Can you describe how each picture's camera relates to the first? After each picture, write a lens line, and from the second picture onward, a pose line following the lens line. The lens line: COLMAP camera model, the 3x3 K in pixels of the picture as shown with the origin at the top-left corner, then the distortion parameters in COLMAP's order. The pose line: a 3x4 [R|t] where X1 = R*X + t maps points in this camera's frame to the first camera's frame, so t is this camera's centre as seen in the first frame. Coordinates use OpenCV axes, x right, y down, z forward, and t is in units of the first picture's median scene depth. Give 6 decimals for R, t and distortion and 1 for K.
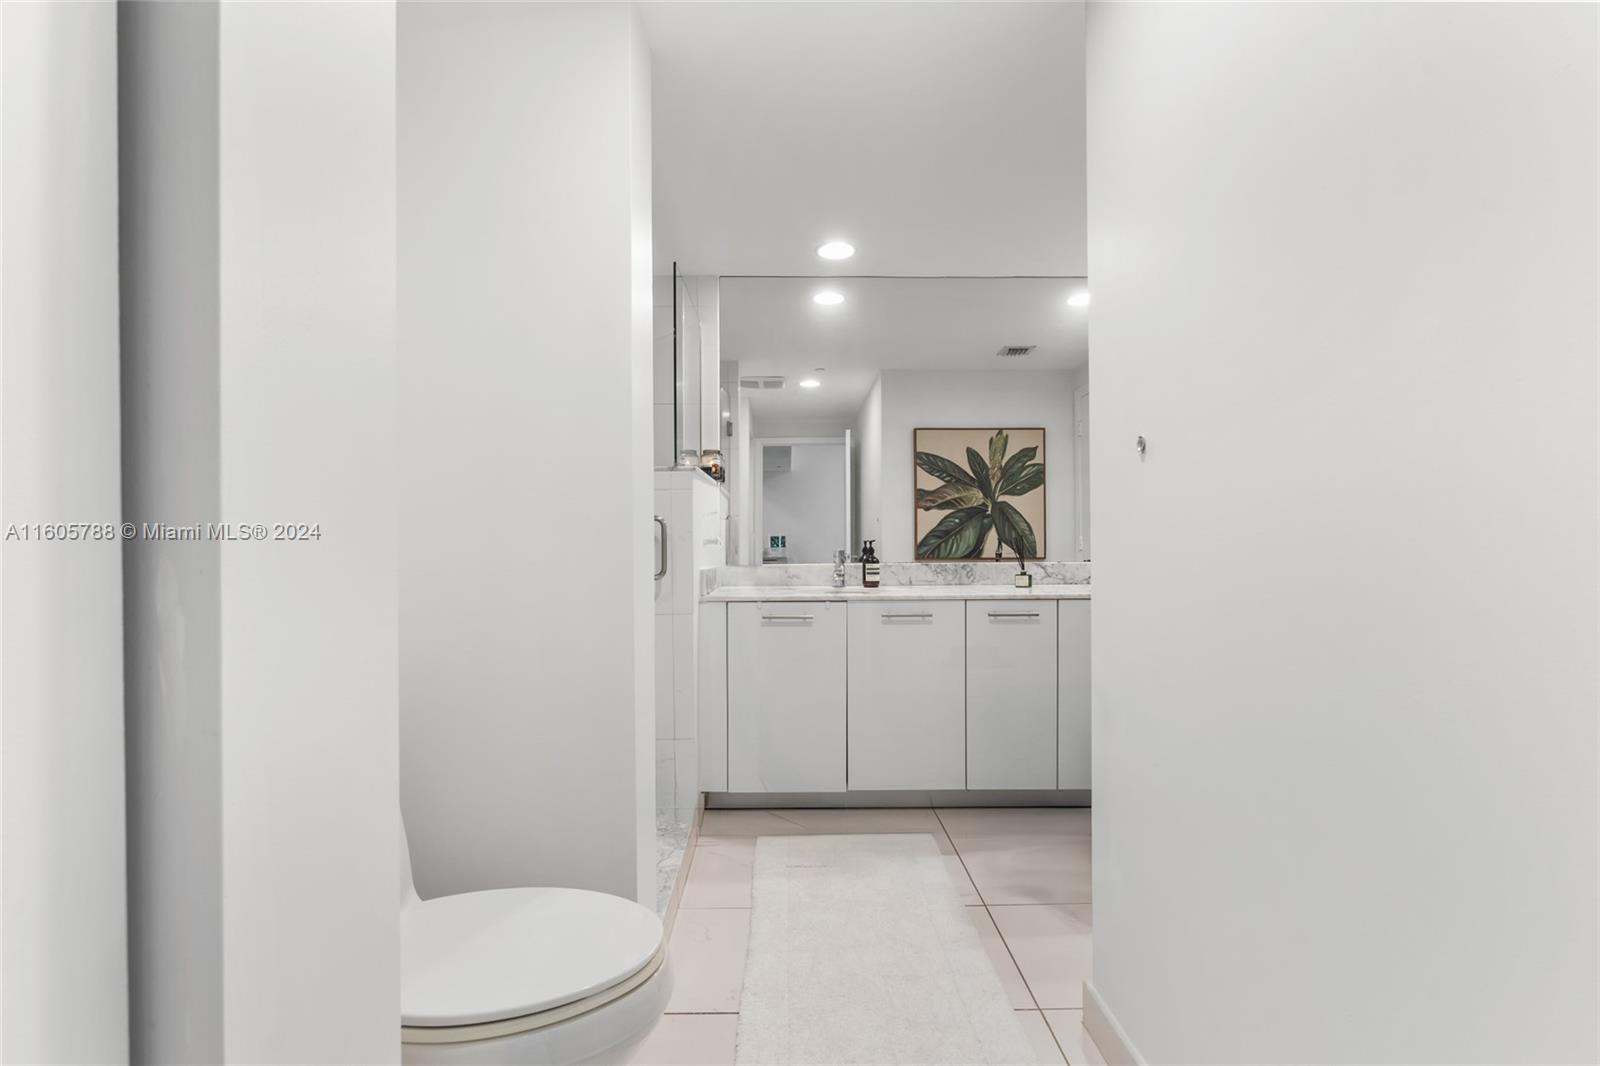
lens RADIAL K [[717.4, 0, 800.8], [0, 717.4, 536.4], [0, 0, 1]] dist [0.001741, -0.001366]
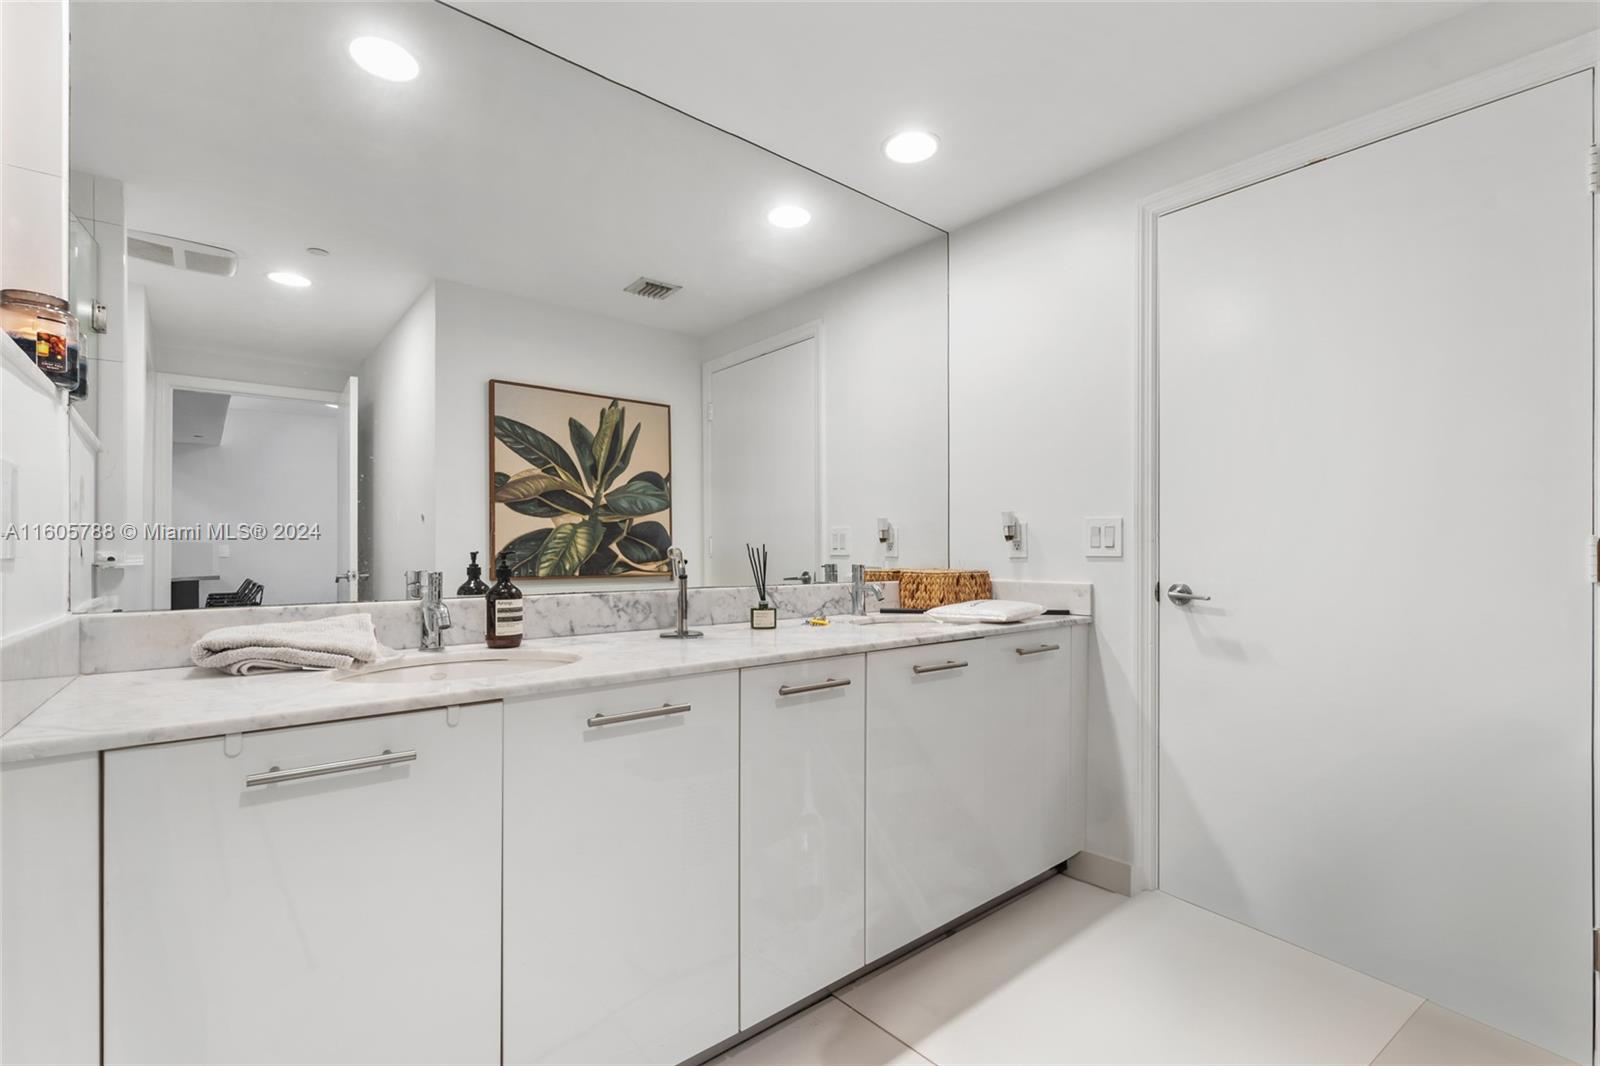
lens RADIAL K [[717.4, 0, 797.9], [0, 717.4, 549.5], [0, 0, 1]] dist [0.001741, -0.001366]
pose [[0.777020, 0.006683, 0.629440, -0.035100], [-0.008534, 0.999964, -0.000082, 0.001787], [-0.629417, -0.005308, 0.777049, 0.317536]]
